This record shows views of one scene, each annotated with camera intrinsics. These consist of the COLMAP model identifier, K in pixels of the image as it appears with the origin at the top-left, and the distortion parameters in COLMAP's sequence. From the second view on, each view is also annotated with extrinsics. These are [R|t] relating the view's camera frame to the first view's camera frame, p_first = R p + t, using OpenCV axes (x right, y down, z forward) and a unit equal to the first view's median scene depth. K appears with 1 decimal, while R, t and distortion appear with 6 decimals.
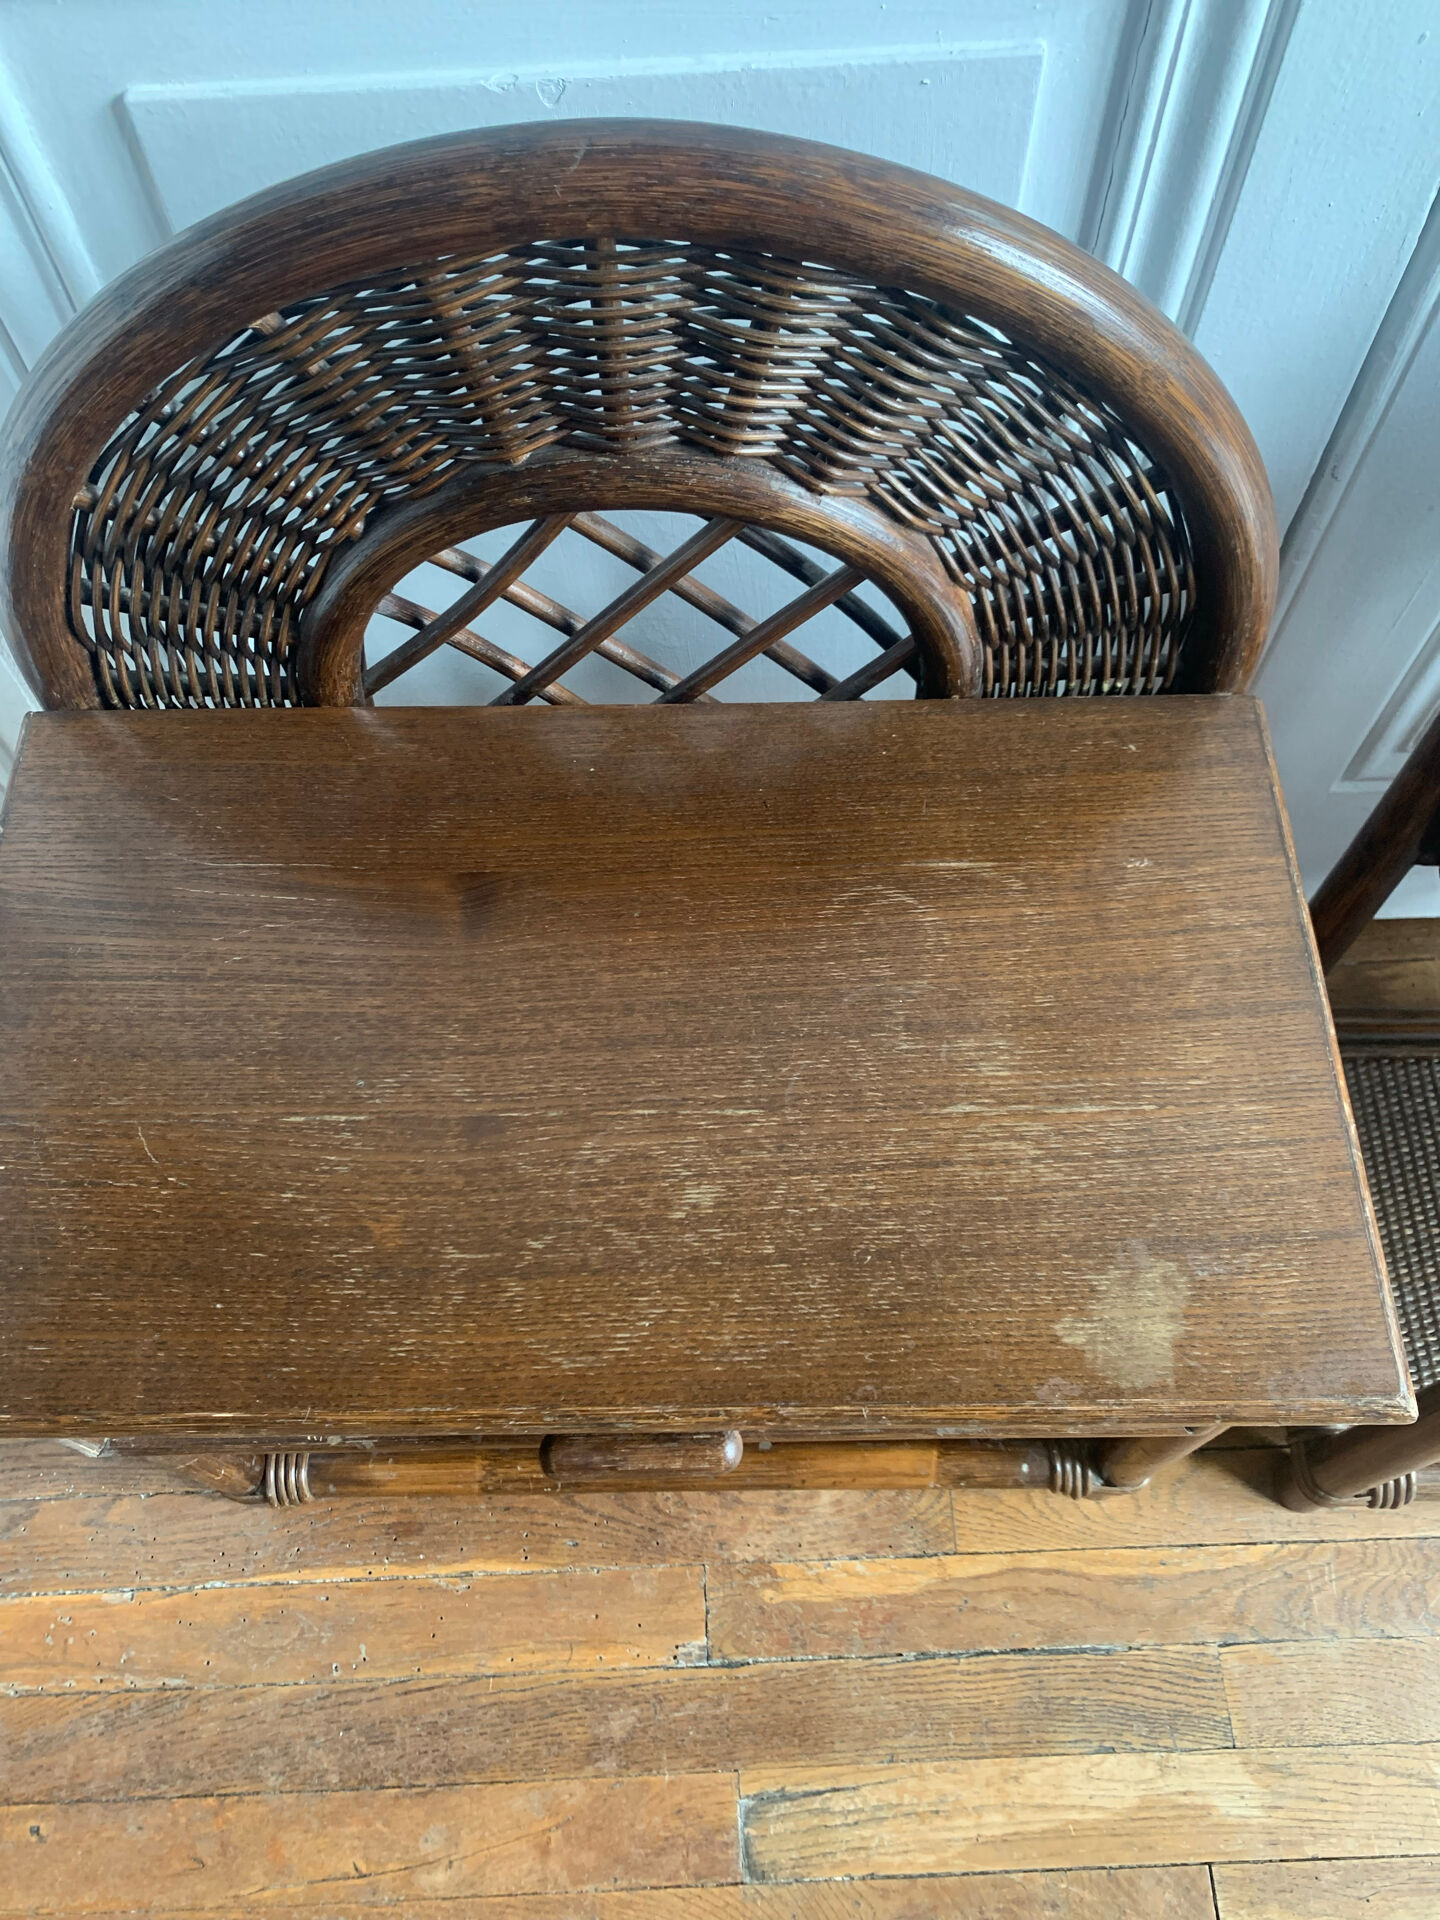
lens RADIAL K [[1477.1, 0, 658.3], [0, 1477.1, 944.4], [0, 0, 1]] dist [0.013921, -0.006185]
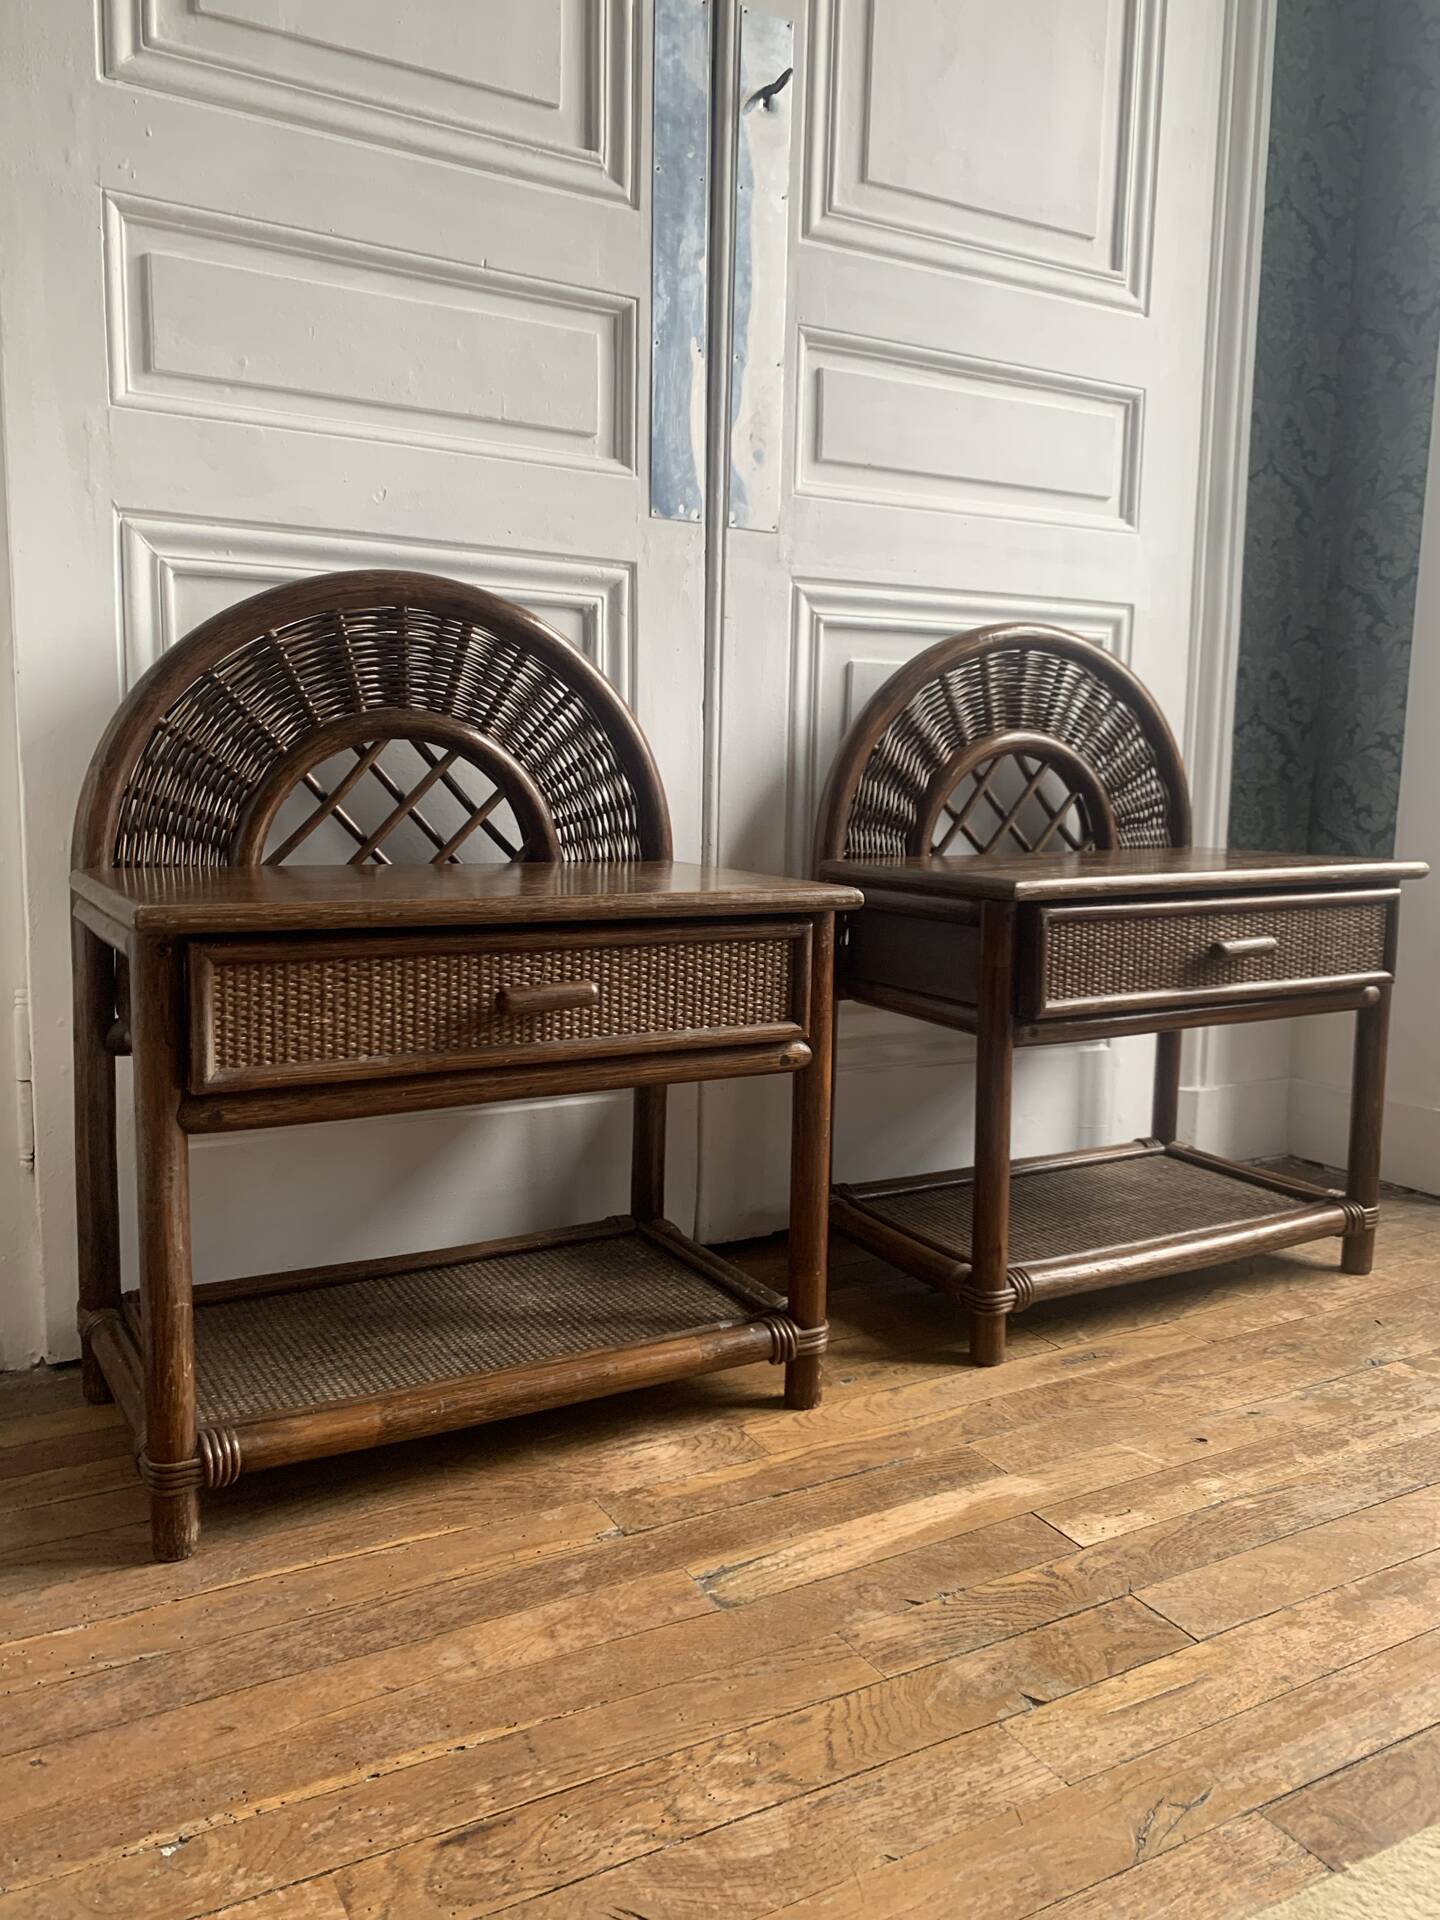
lens RADIAL K [[1477.1, 0, 726.4], [0, 1477.1, 950.0], [0, 0, 1]] dist [0.013921, -0.006185]
pose [[0.880113, -0.033376, 0.473589, -0.454049], [0.410140, 0.555897, -0.723024, 1.141945], [-0.239135, 0.830581, 0.502941, -0.009768]]
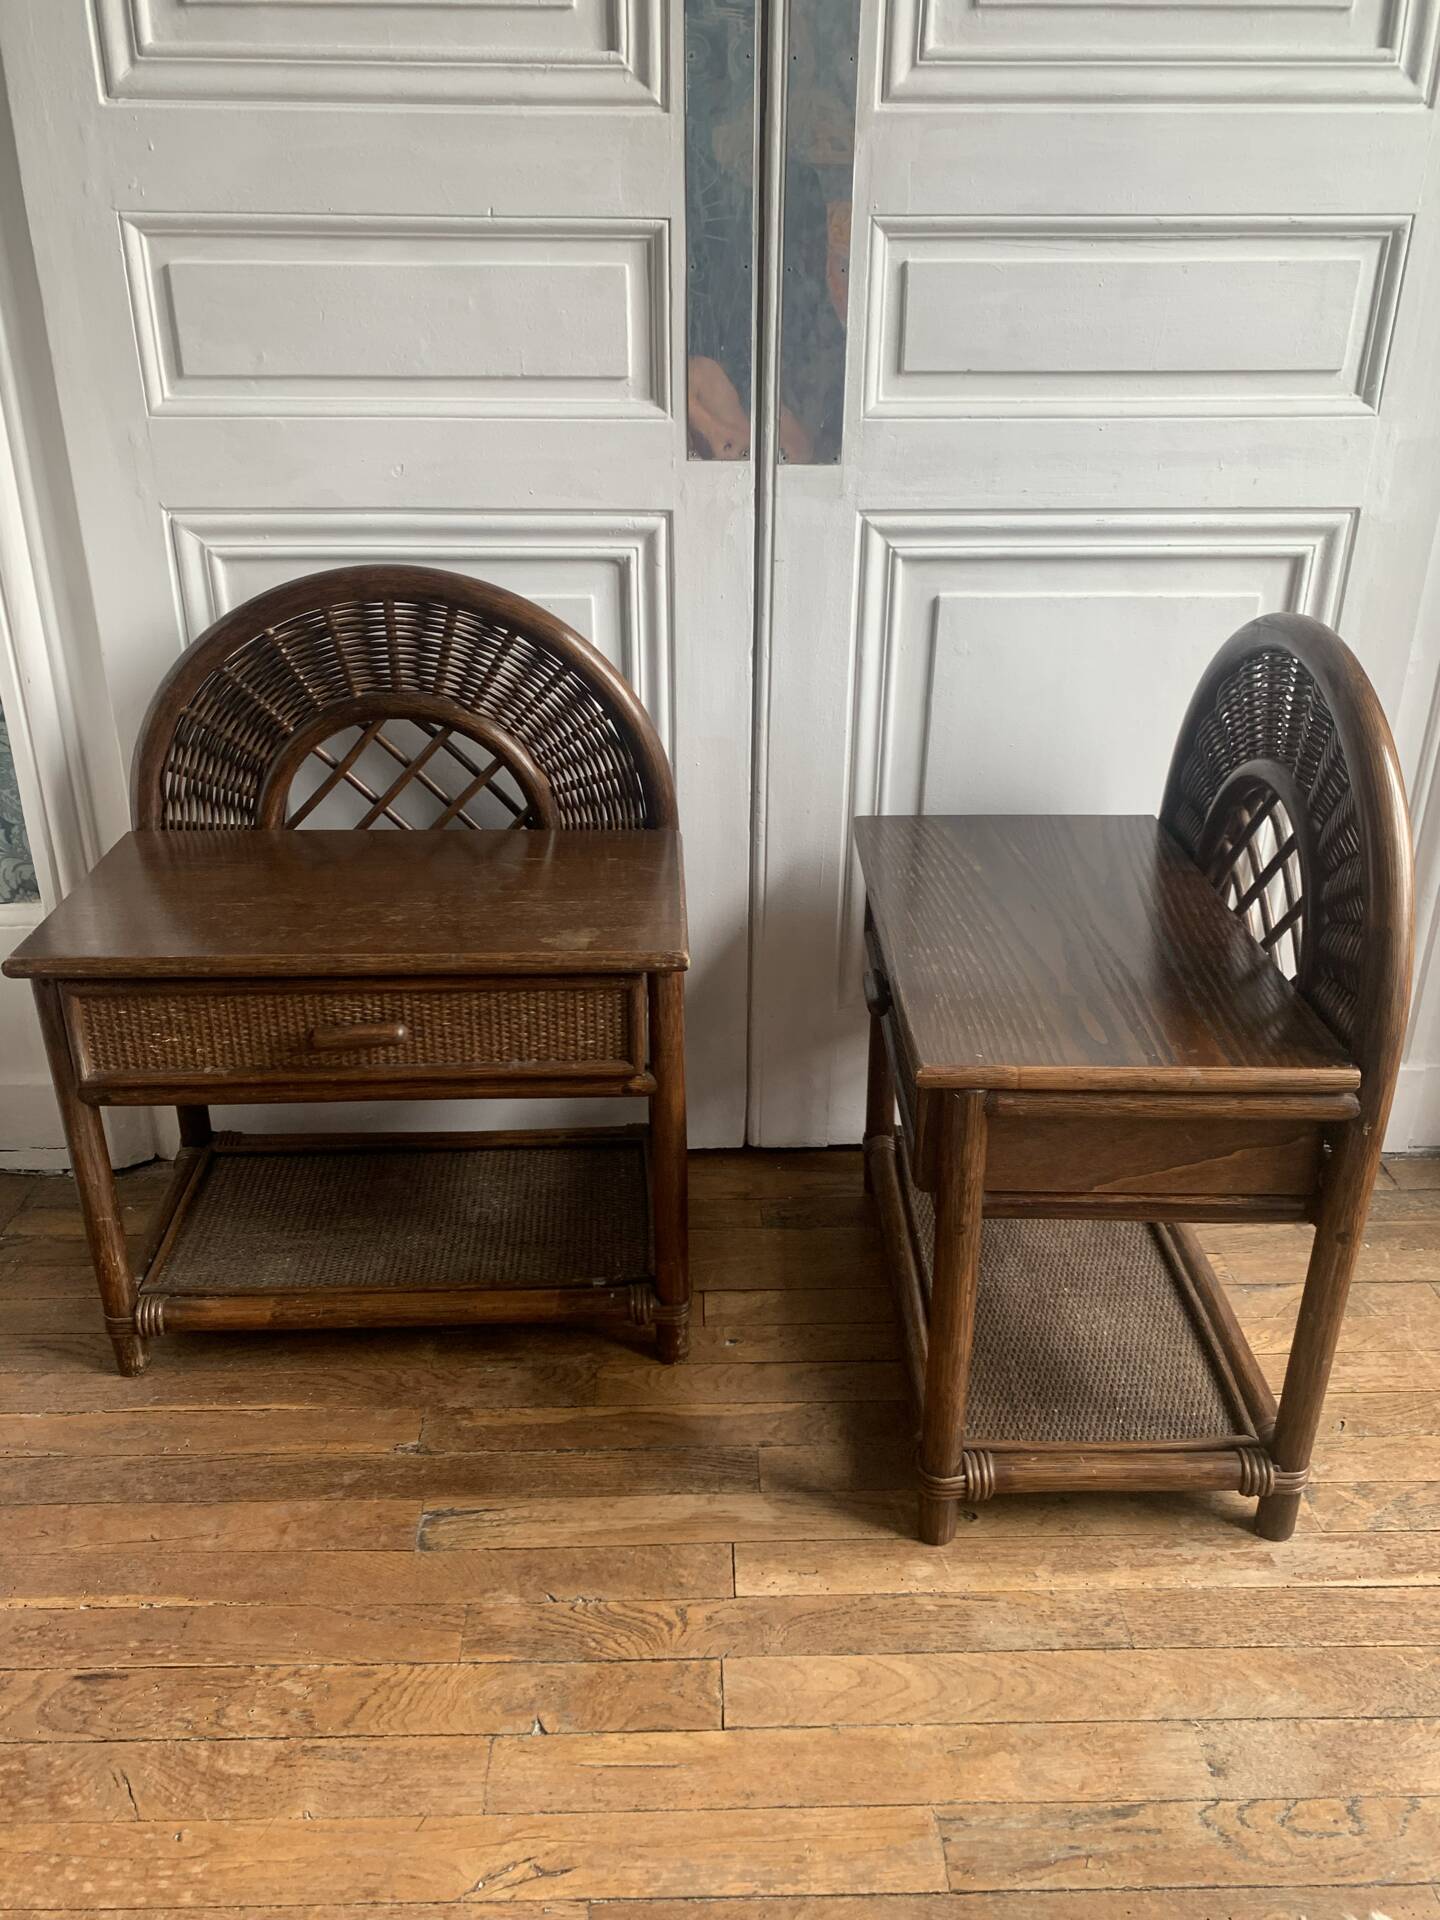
lens RADIAL K [[1477.1, 0, 717.3], [0, 1477.1, 976.4], [0, 0, 1]] dist [0.013921, -0.006185]
pose [[0.999919, 0.011275, 0.005824, 0.329871], [-0.005284, 0.787200, -0.616675, 1.047369], [-0.011538, 0.616594, 0.787197, -0.484223]]
